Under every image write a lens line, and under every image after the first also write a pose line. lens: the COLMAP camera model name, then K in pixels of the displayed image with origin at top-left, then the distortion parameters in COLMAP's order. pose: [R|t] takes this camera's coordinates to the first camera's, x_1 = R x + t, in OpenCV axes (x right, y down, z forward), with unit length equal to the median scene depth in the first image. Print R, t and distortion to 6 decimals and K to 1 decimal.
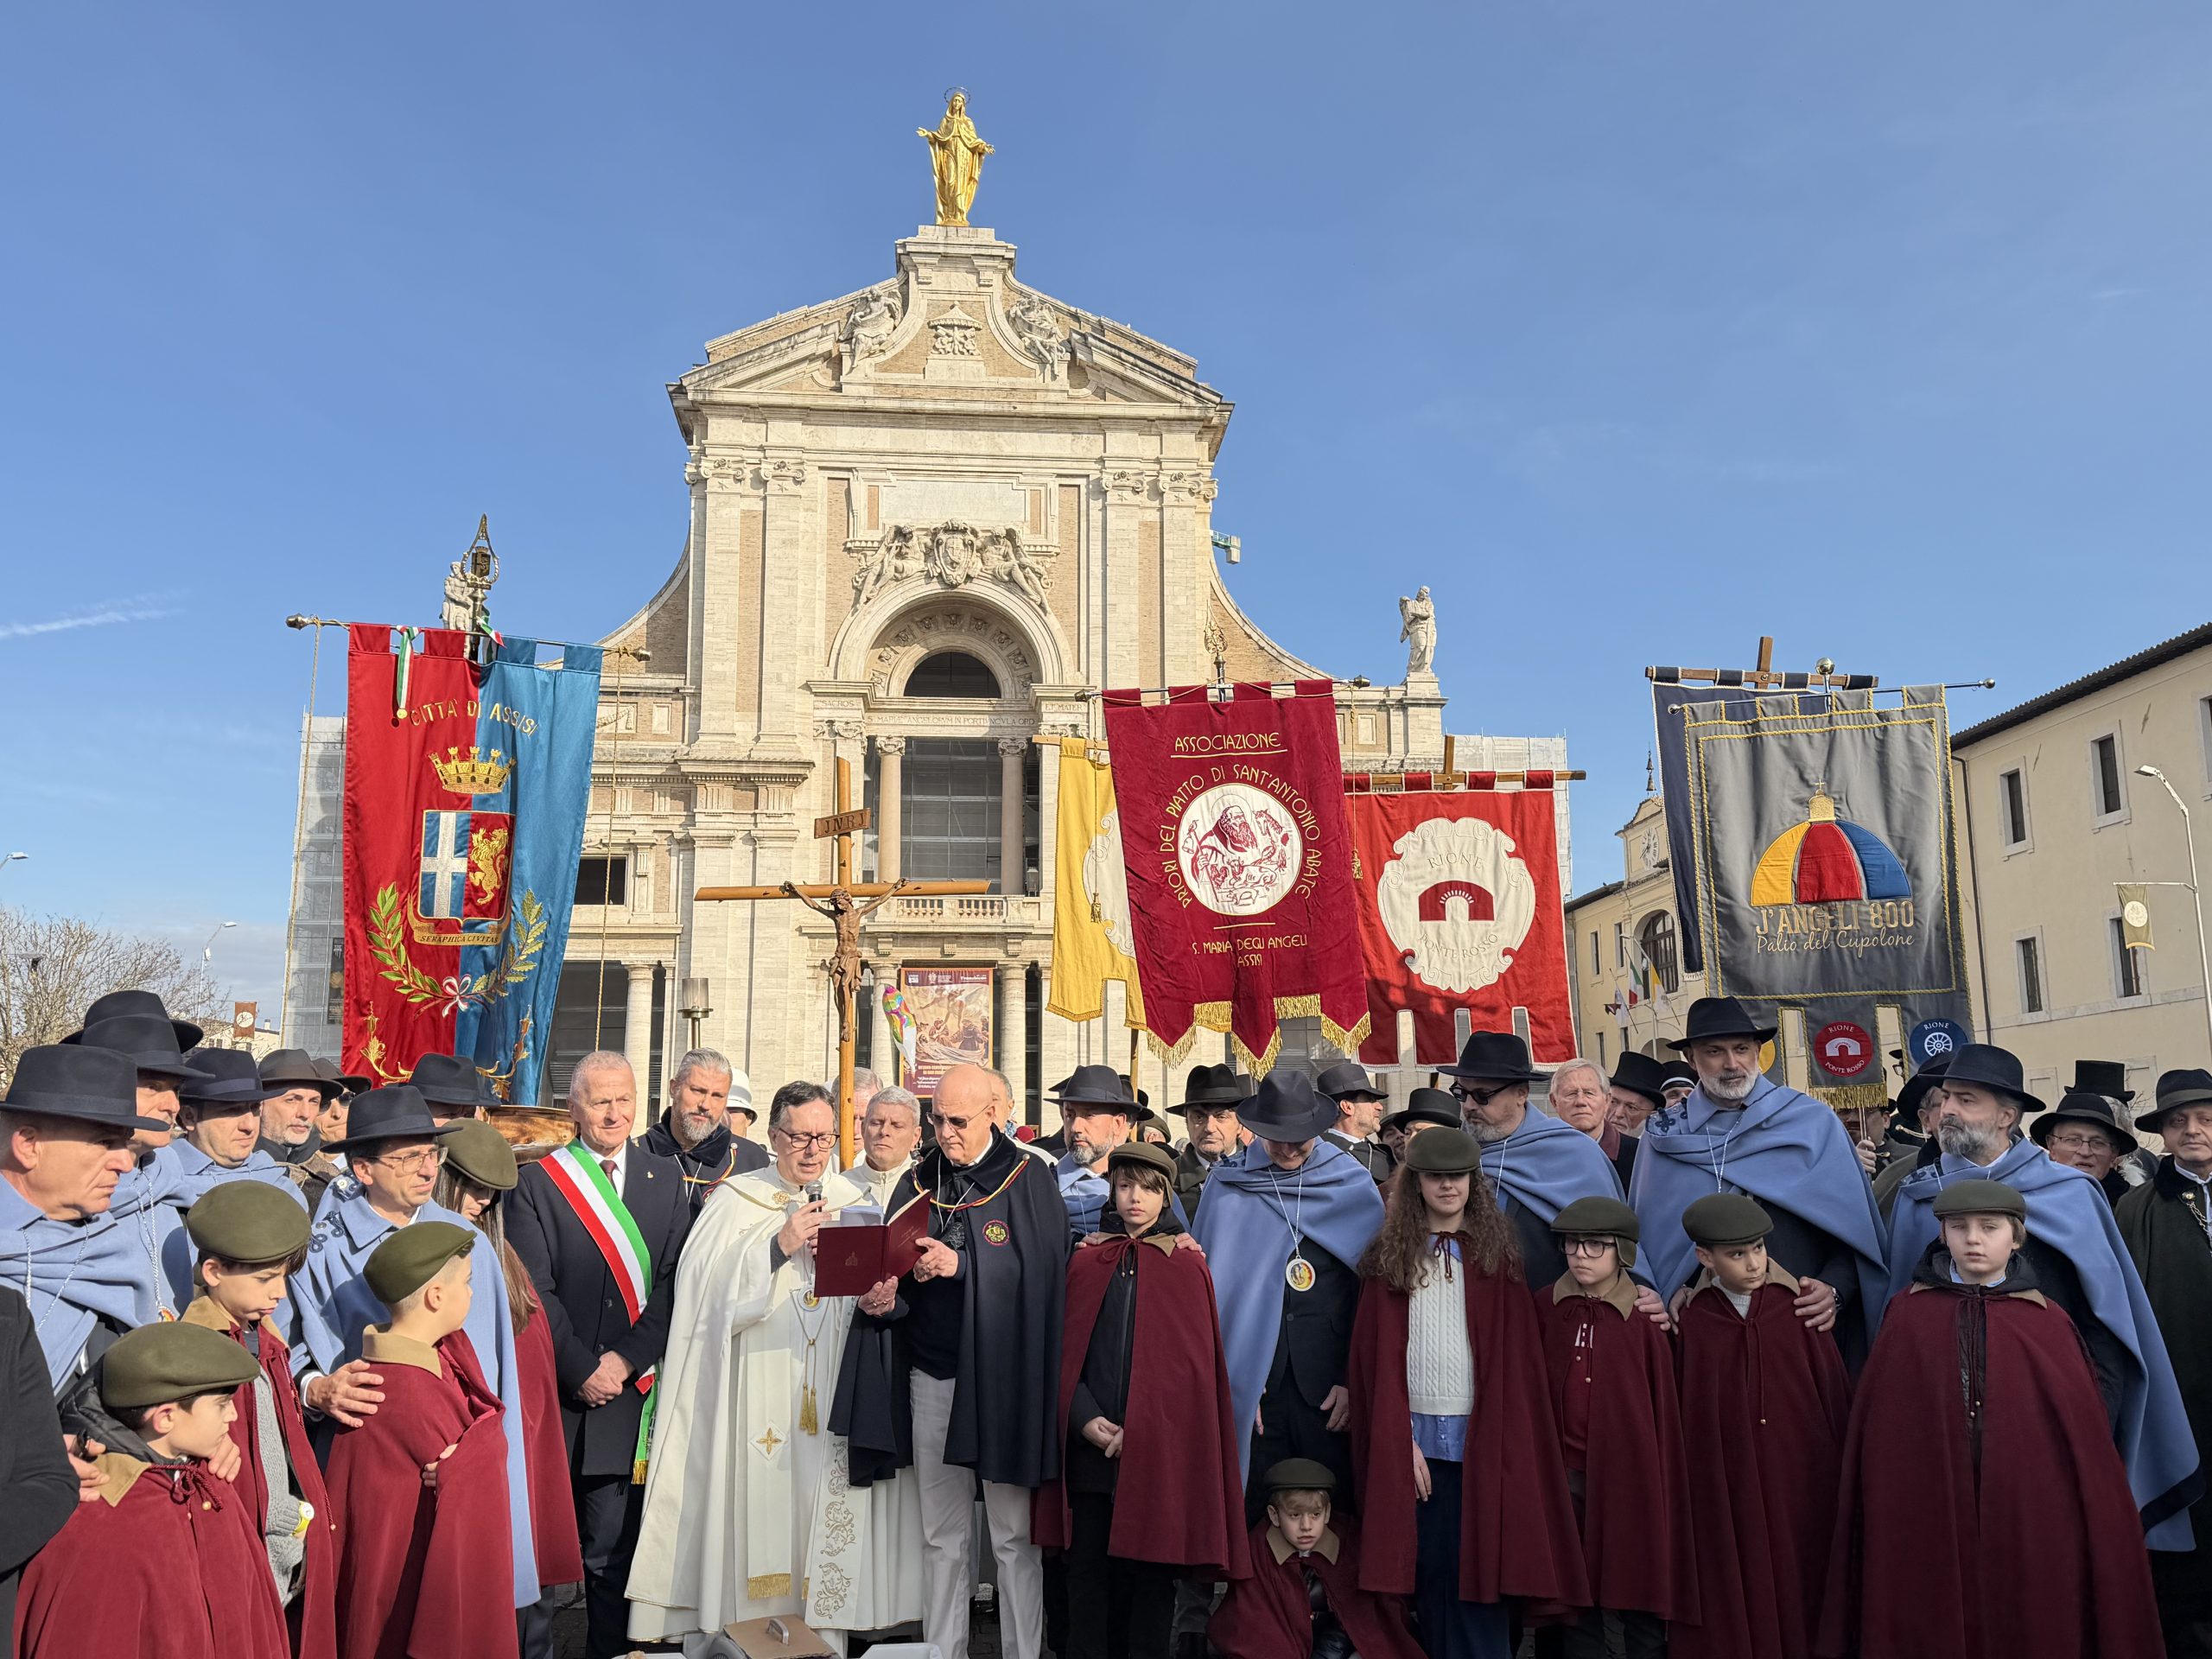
lens RADIAL K [[1851.1, 0, 1097.2], [0, 1851.1, 837.1], [0, 0, 1]] dist [0.183266, -0.336797]
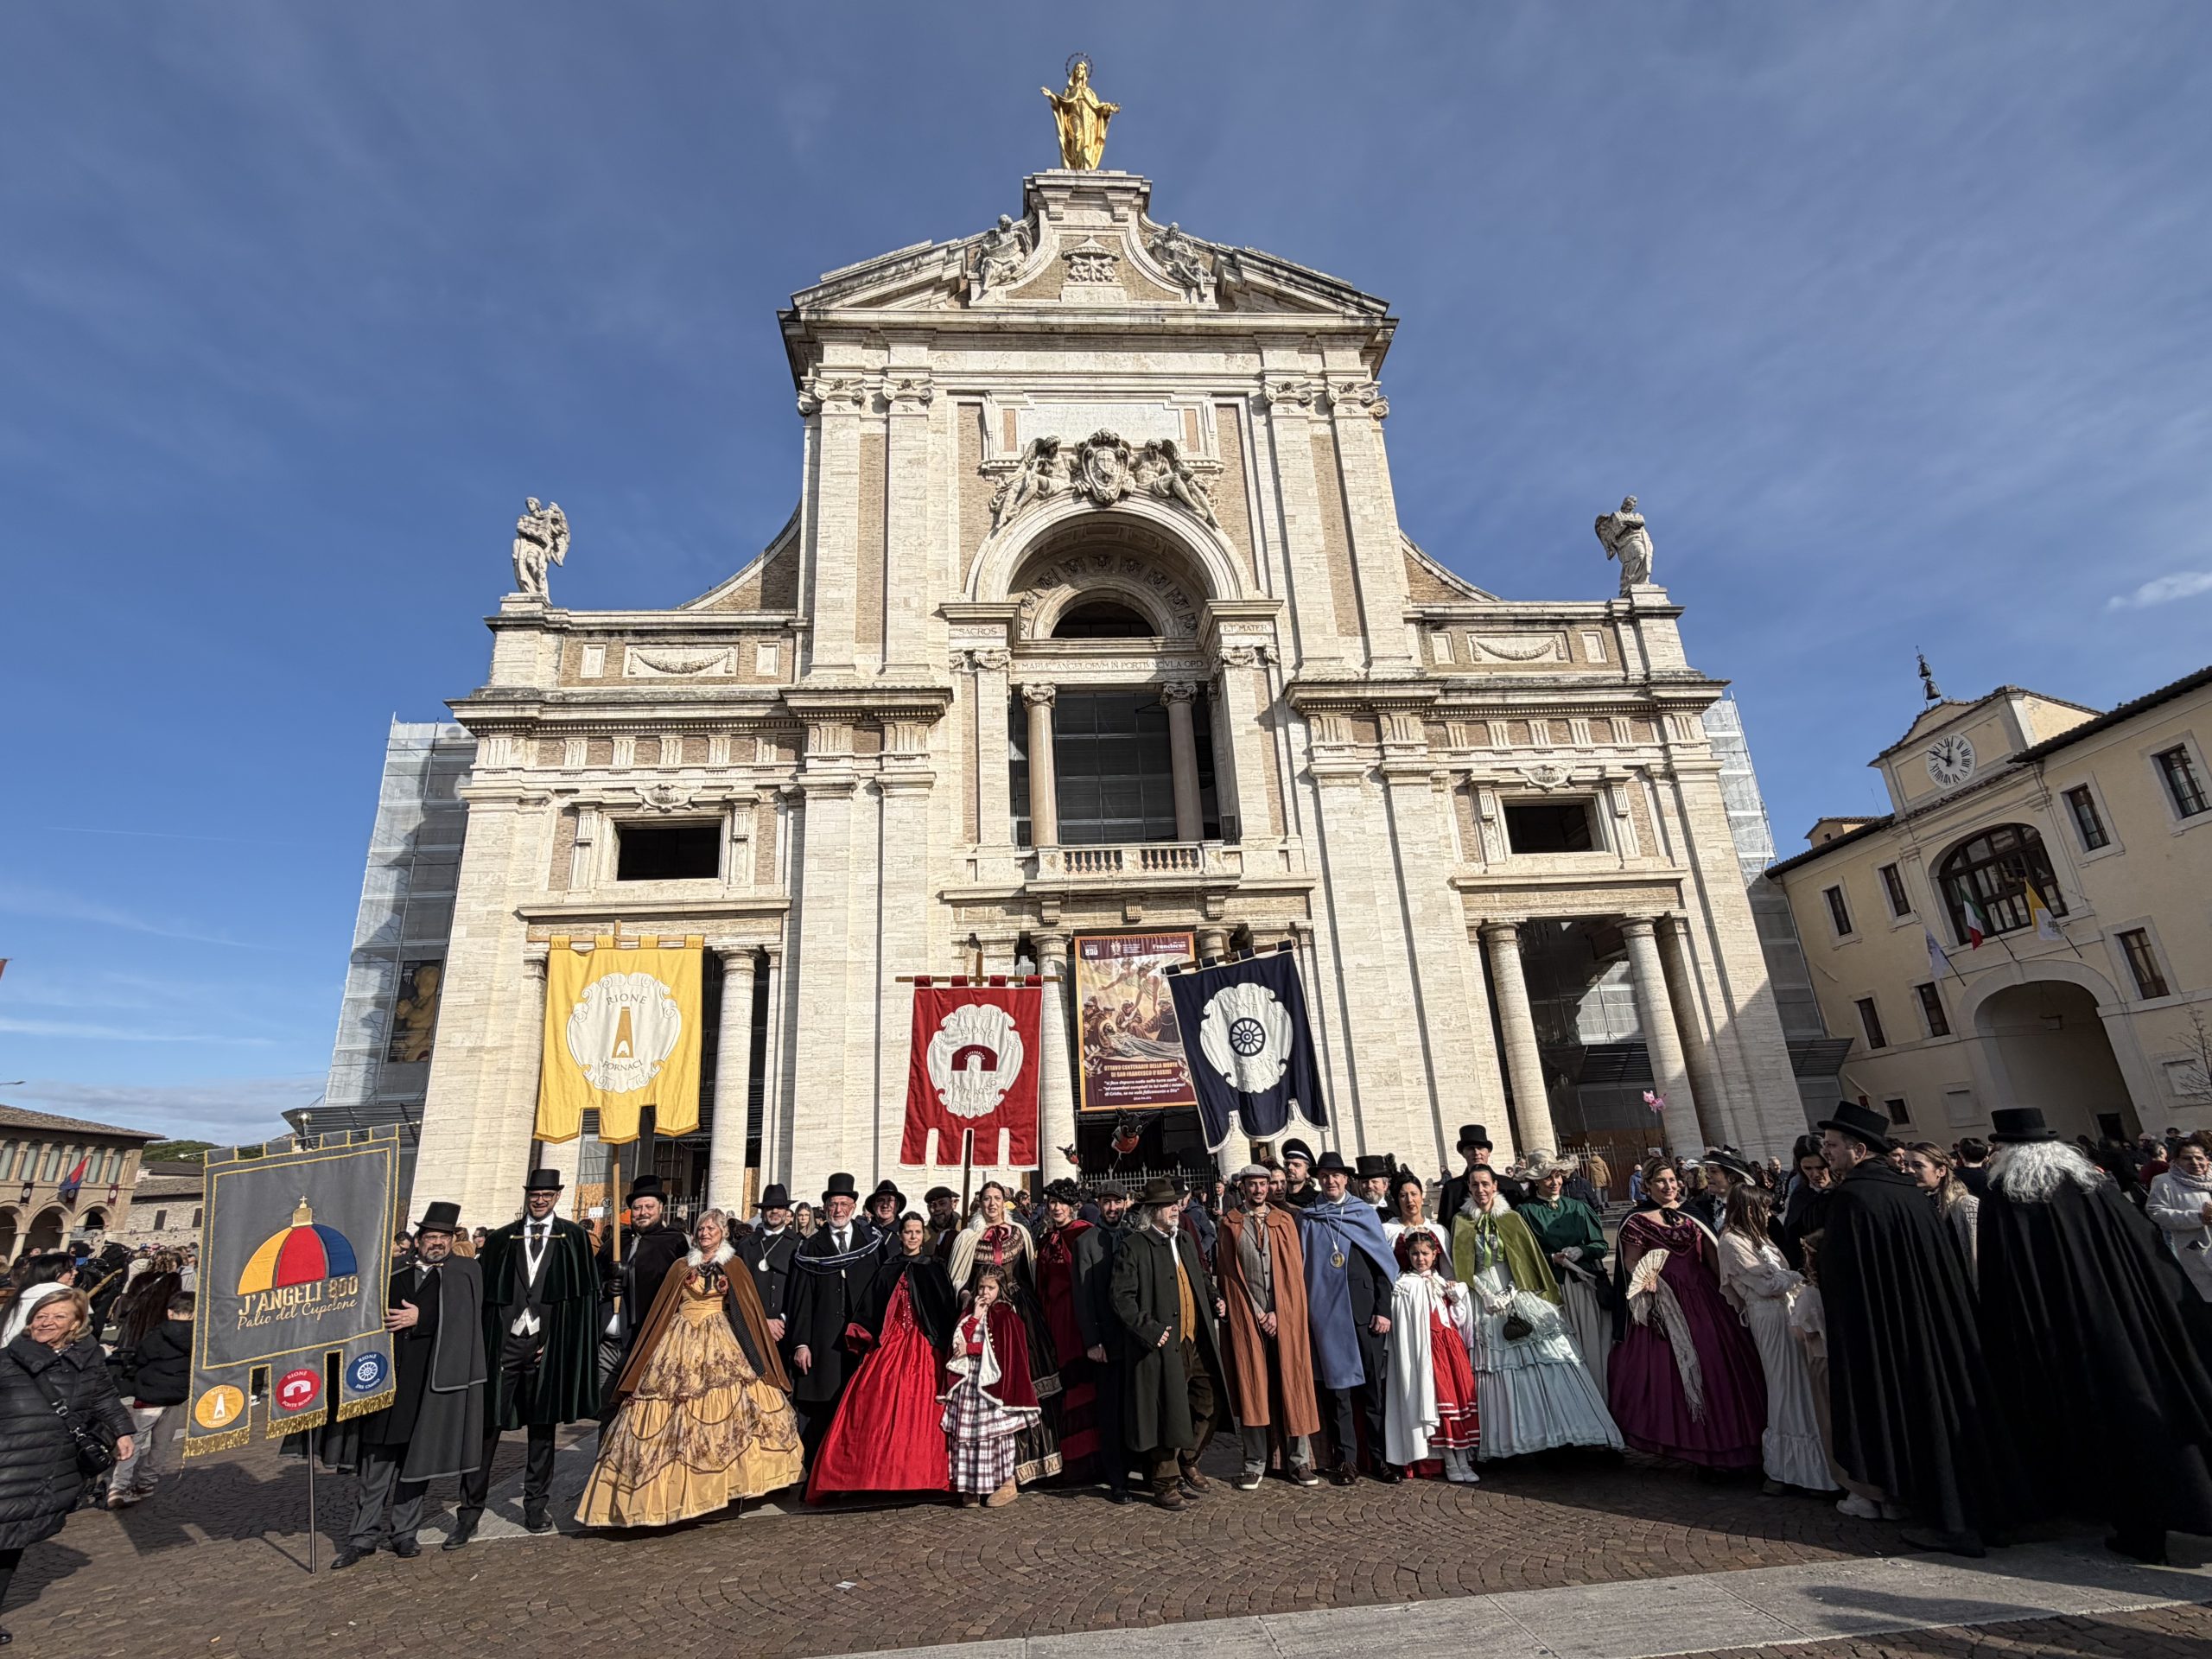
lens RADIAL K [[1076.4, 0, 1103.6], [0, 1076.4, 829.4], [0, 0, 1]] dist [0.000998, 0.000391]
pose [[0.998643, -0.050341, 0.013323, -0.092907], [0.051802, 0.986473, -0.155522, 0.091892], [-0.005314, 0.156001, 0.987743, 0.530708]]
